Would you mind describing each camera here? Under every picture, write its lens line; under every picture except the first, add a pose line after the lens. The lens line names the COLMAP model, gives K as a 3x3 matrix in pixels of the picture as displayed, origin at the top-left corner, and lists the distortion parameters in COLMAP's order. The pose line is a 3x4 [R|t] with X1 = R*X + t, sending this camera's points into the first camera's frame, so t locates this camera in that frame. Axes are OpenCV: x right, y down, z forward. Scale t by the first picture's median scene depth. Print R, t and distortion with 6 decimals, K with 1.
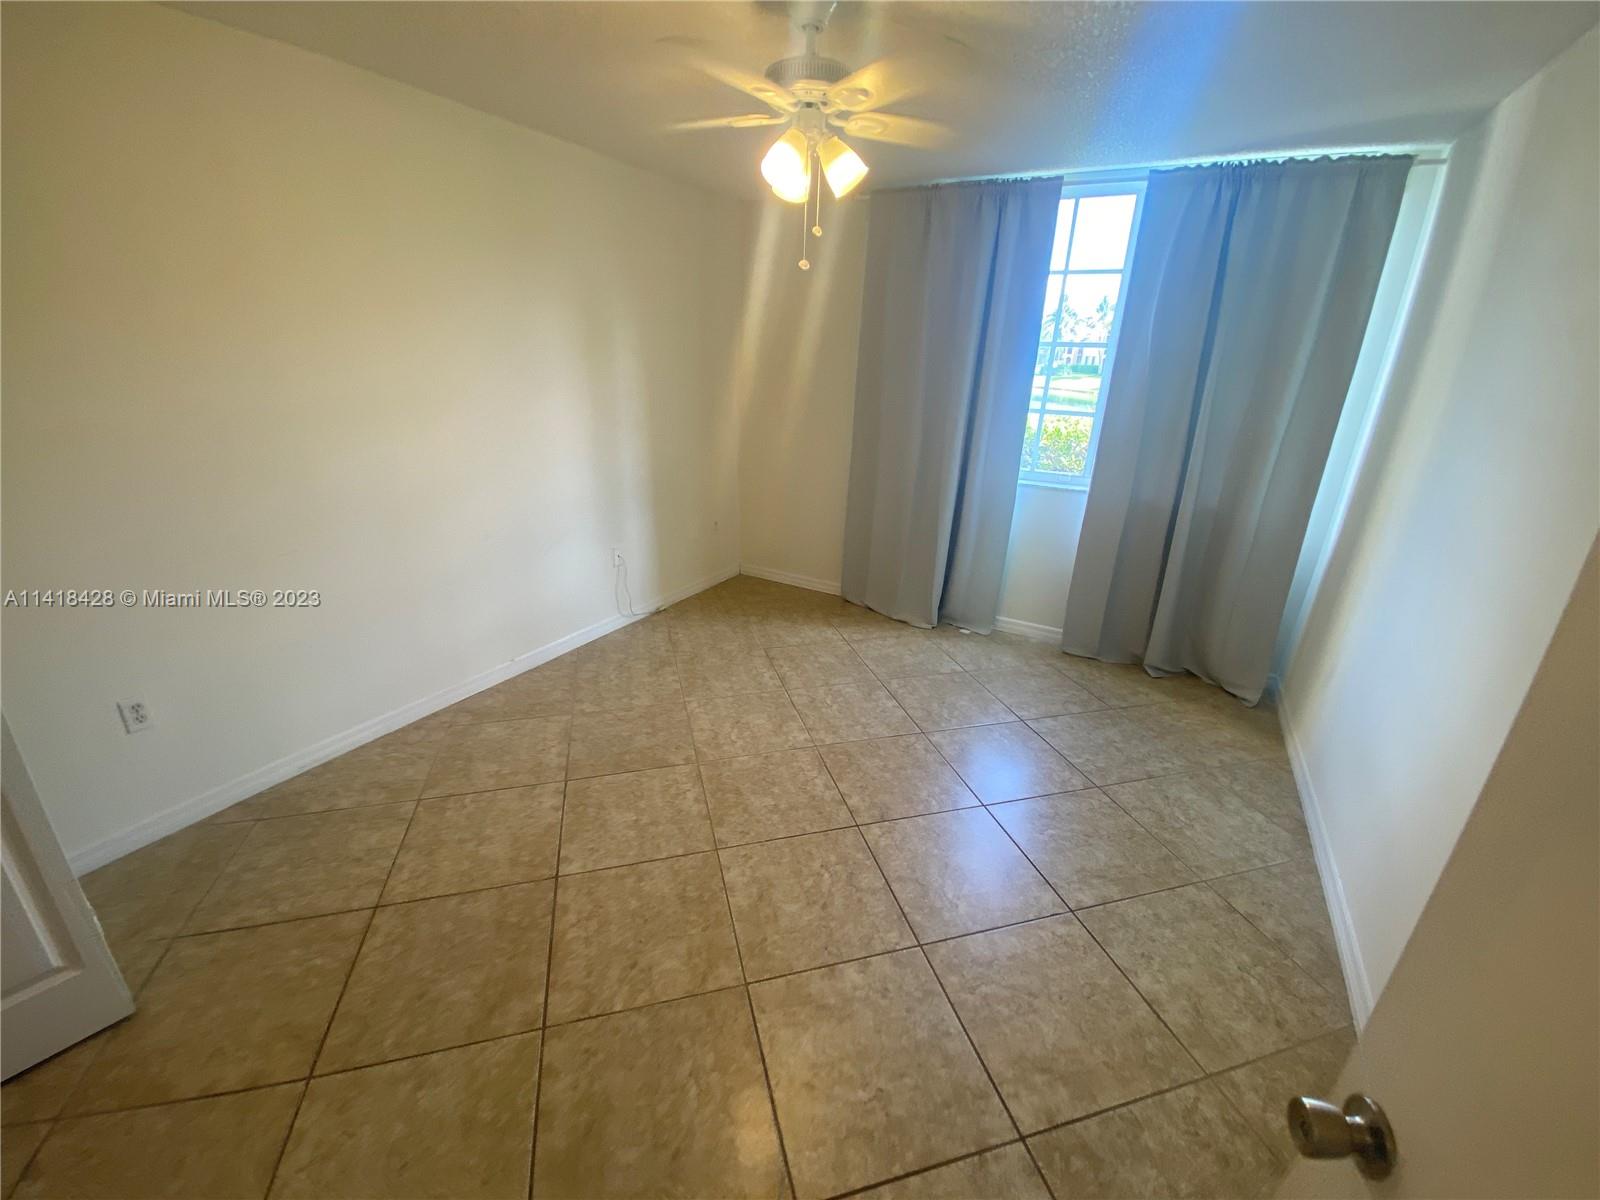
lens RADIAL K [[646.8, 0, 797.1], [0, 646.8, 591.9], [0, 0, 1]] dist [0.041454, -0.033538]
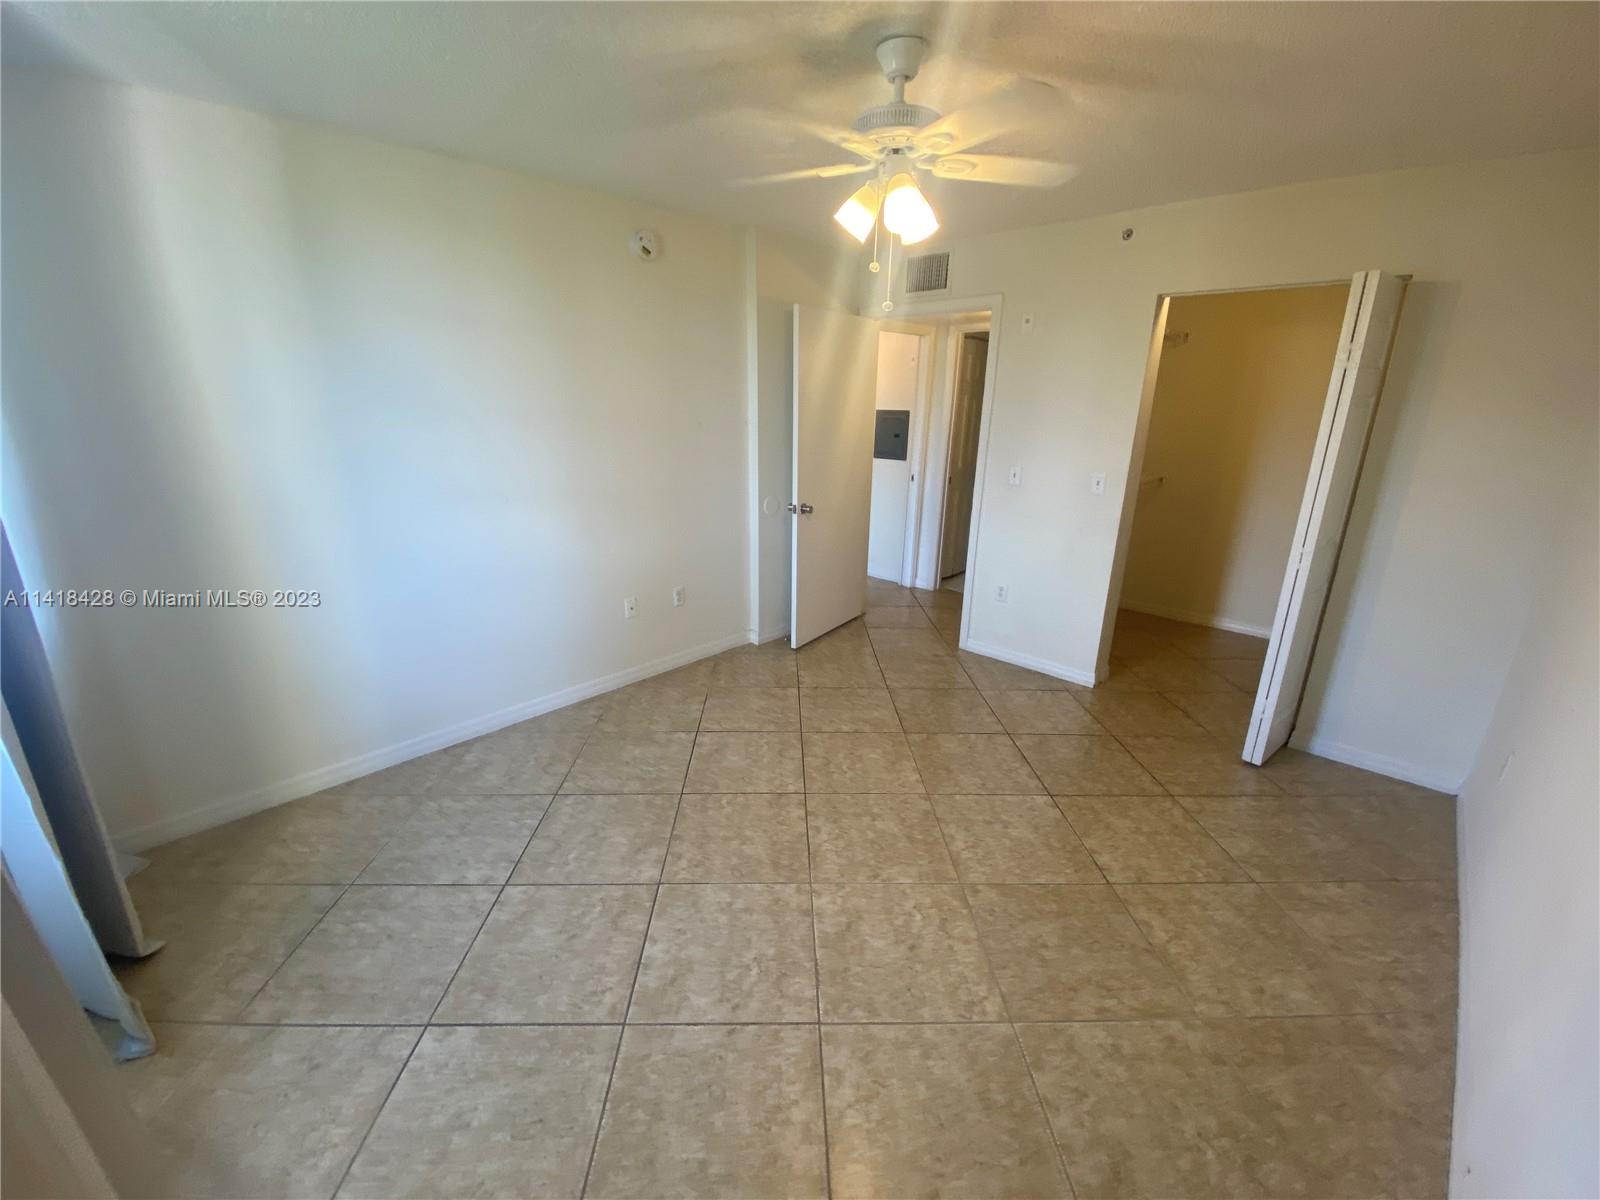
lens RADIAL K [[648.2, 0, 793.7], [0, 648.2, 595.9], [0, 0, 1]] dist [0.027844, -0.022825]
pose [[-0.967028, -0.118498, 0.225422, -0.089569], [0.042258, 0.798219, 0.600884, -0.522828], [-0.251140, 0.590597, -0.766892, 1.433604]]
